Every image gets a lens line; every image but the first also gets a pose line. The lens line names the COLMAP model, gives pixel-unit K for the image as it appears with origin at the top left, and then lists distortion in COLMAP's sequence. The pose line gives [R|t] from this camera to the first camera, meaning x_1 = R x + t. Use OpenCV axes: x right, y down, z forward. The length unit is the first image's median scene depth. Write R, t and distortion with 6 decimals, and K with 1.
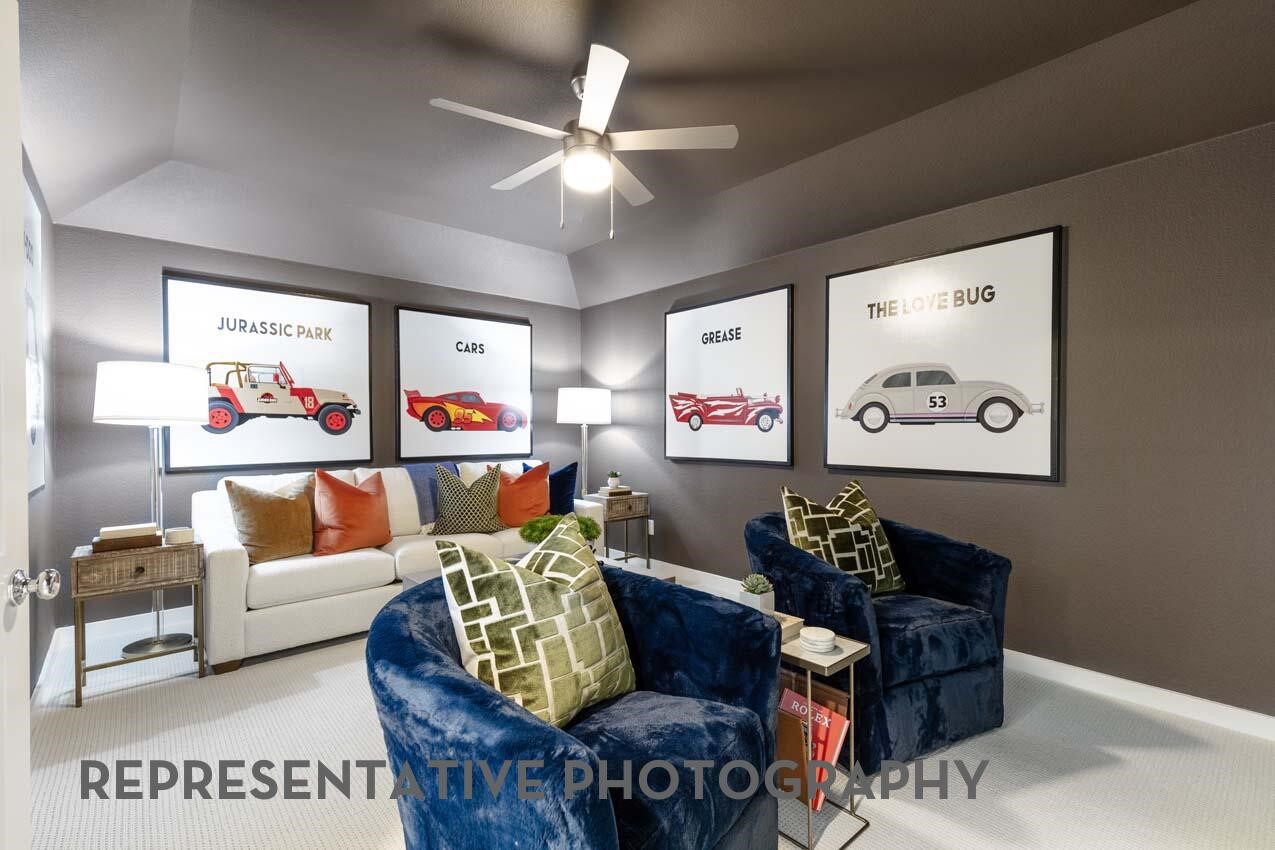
lens RADIAL K [[598.2, 0, 637.5], [0, 598.2, 425.0], [0, 0, 1]] dist [0.147792, -0.000072]
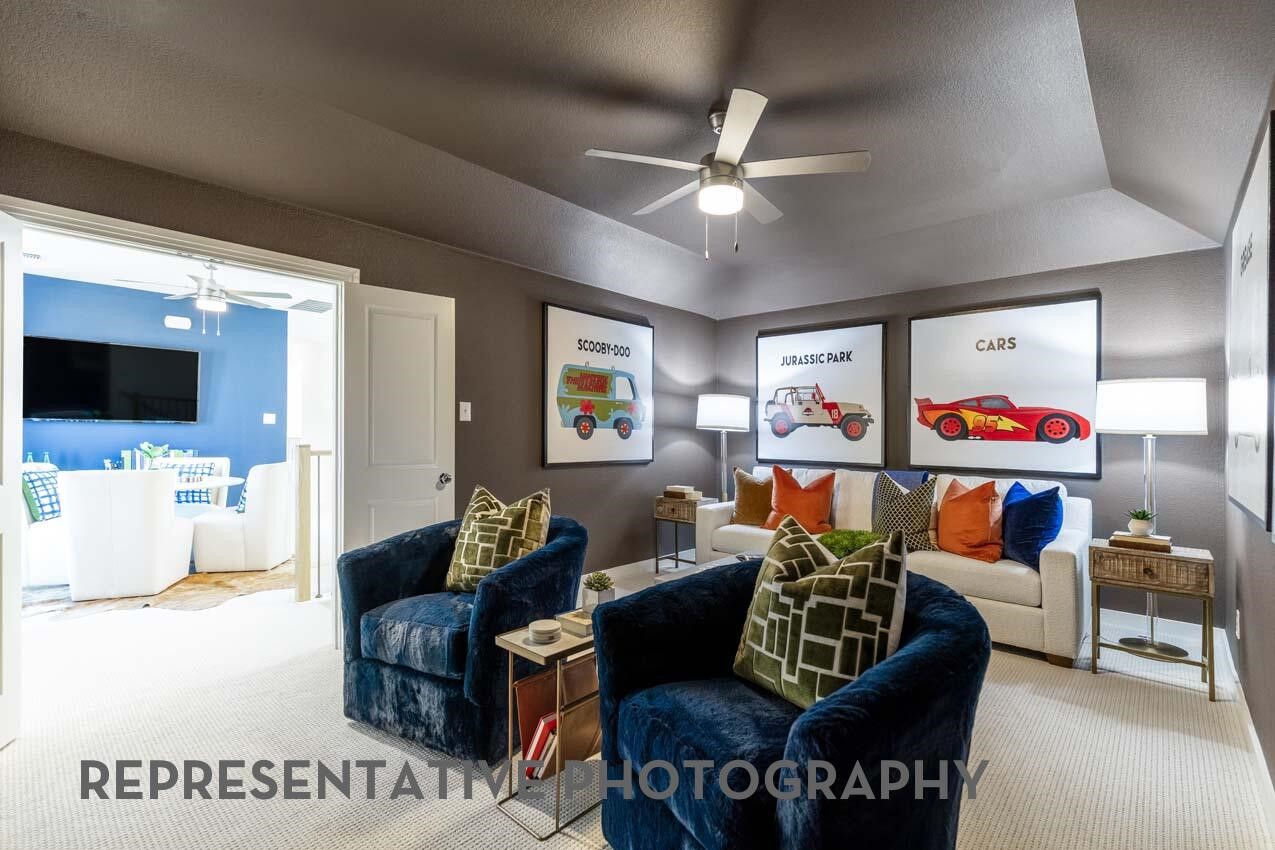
lens RADIAL K [[586.1, 0, 642.3], [0, 586.1, 431.6], [0, 0, 1]] dist [0.000494, 0.000242]
pose [[0.152651, 0.004546, -0.988270, 0.547071], [-0.011484, 0.999930, 0.002826, -0.000180], [0.988213, 0.010918, 0.152693, 0.436375]]
